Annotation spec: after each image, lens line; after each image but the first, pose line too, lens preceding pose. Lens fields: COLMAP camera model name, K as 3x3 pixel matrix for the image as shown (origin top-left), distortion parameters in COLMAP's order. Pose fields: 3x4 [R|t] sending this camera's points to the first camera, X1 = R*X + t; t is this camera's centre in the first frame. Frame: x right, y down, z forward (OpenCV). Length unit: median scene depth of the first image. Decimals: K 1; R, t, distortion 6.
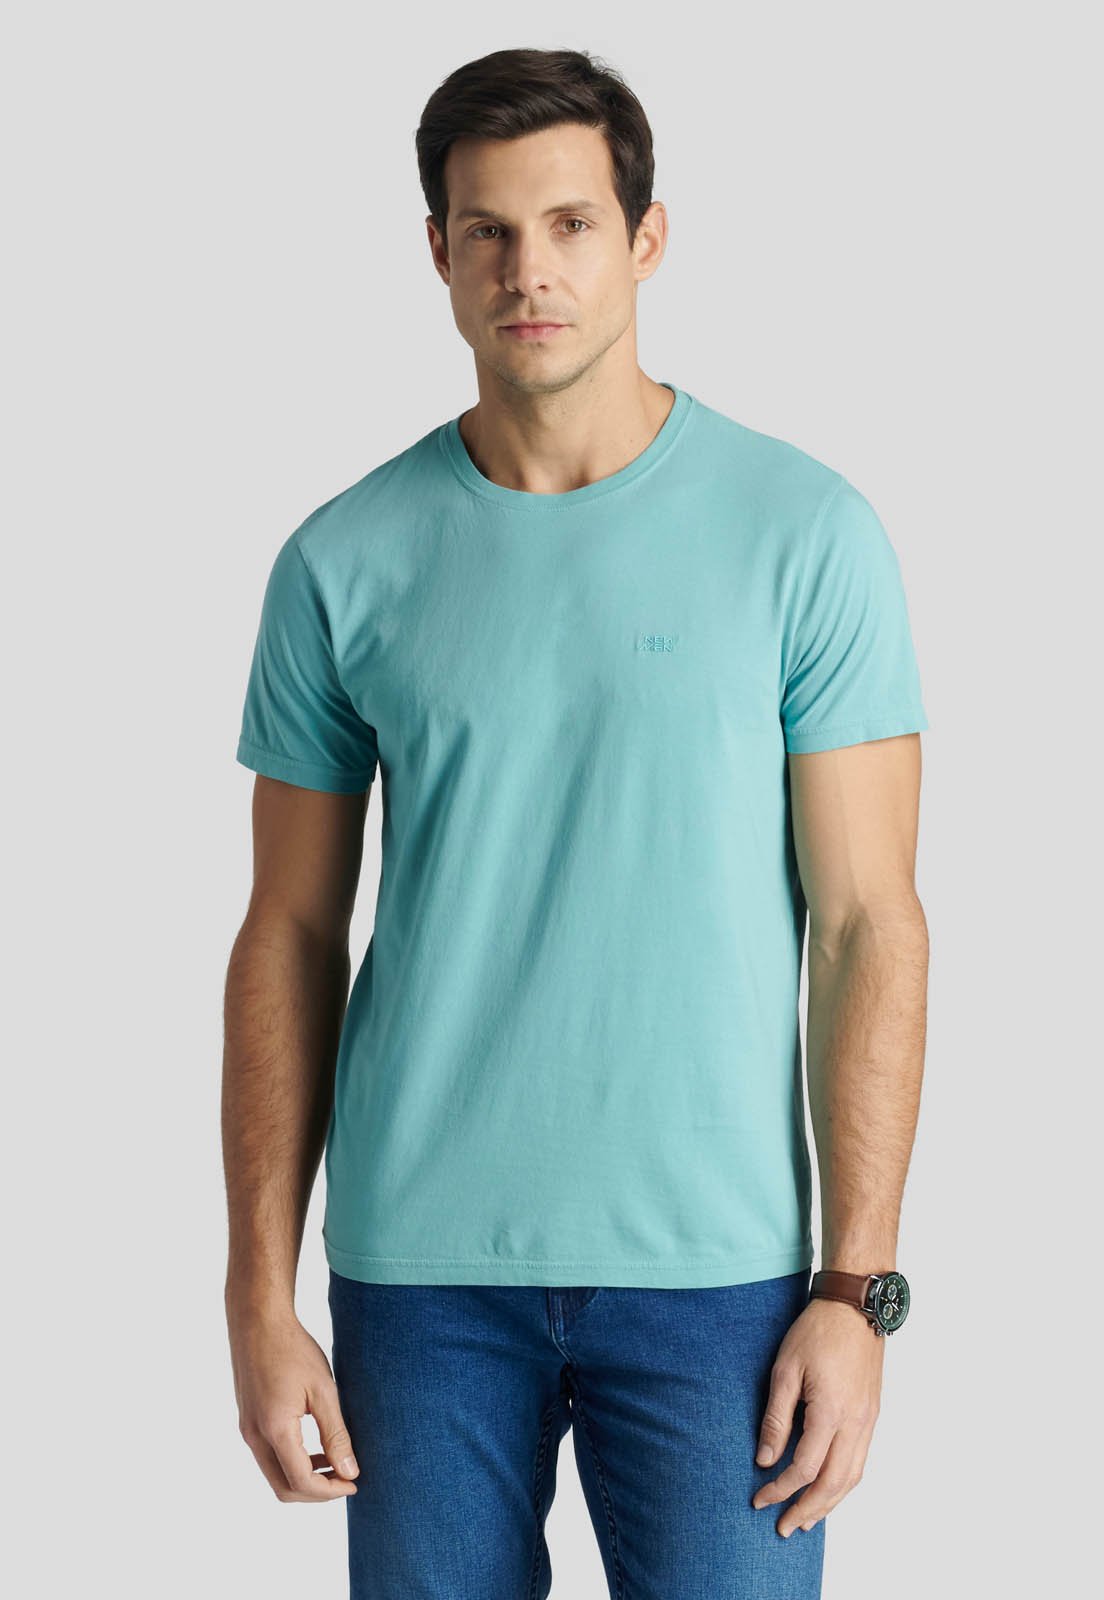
lens RADIAL K [[4324.8, 0, 552.0], [0, 4324.8, 800.0], [0, 0, 1]] dist [0.040202, 0.294340]
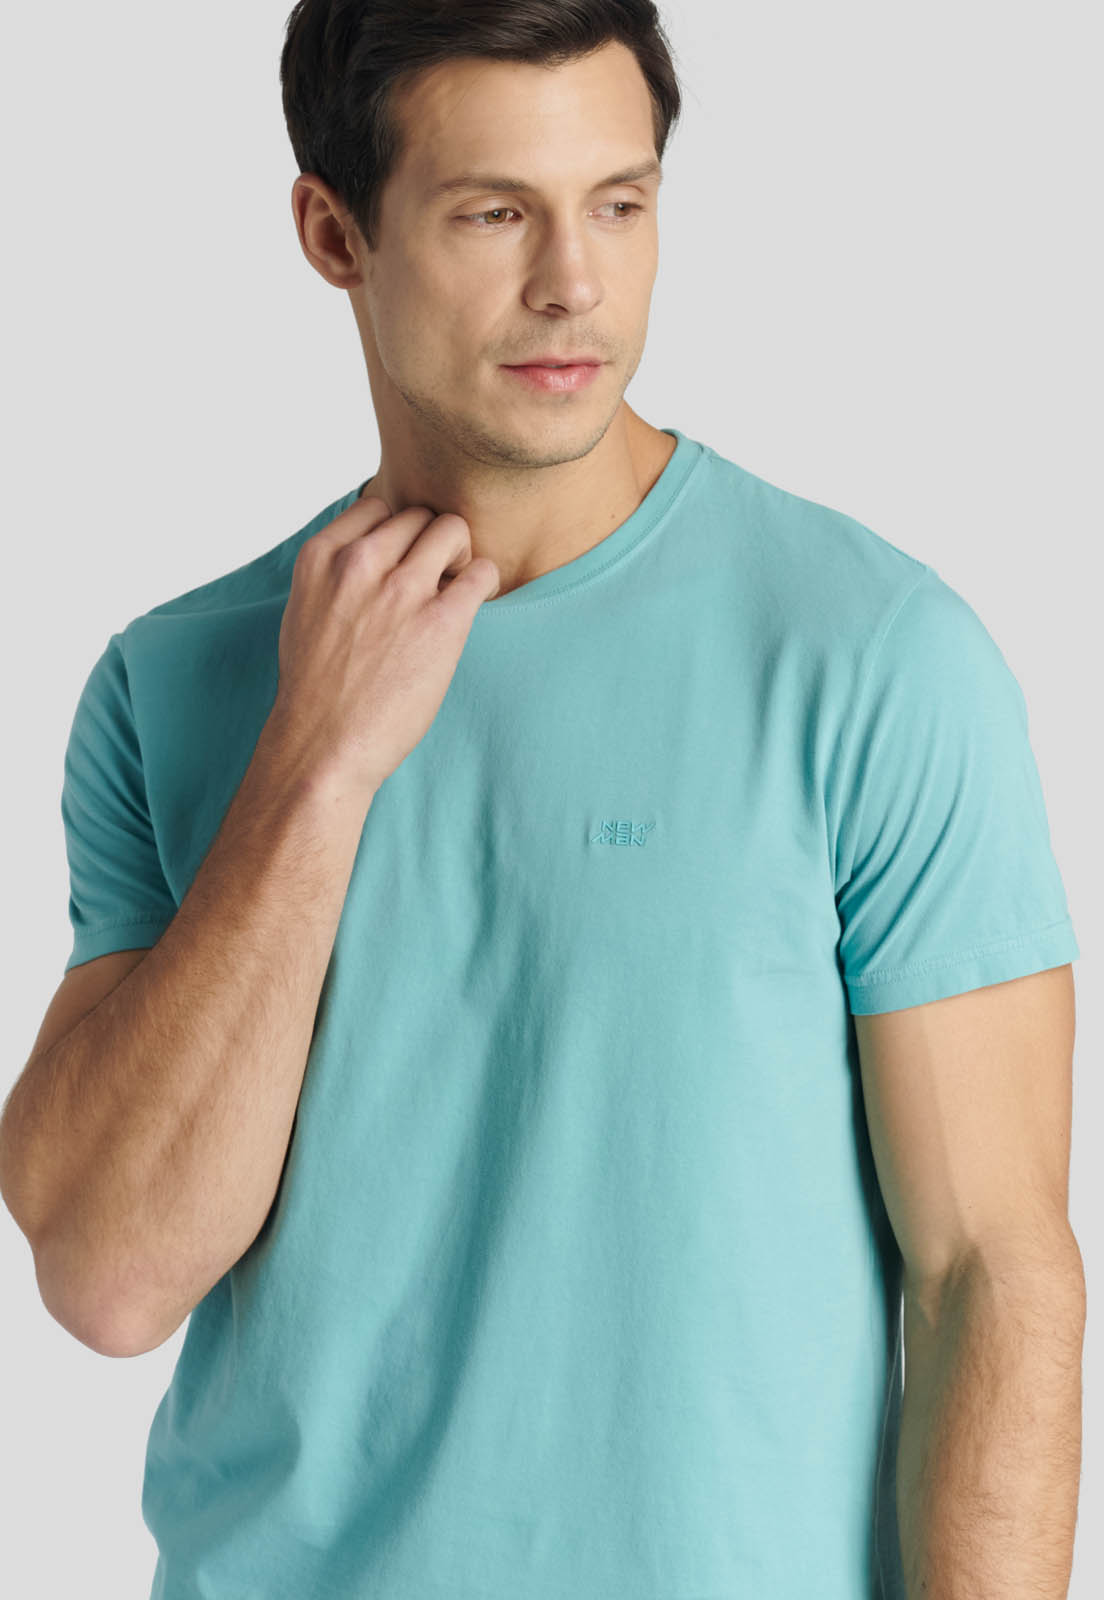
lens RADIAL K [[4847.4, 0, 552.0], [0, 4847.4, 800.0], [0, 0, 1]] dist [-0.162613, 8.834102]
pose [[0.997678, 0.004536, -0.067956, 0.058374], [-0.007078, 0.999282, -0.037211, -0.013977], [0.067739, 0.037606, 0.996994, 0.285411]]
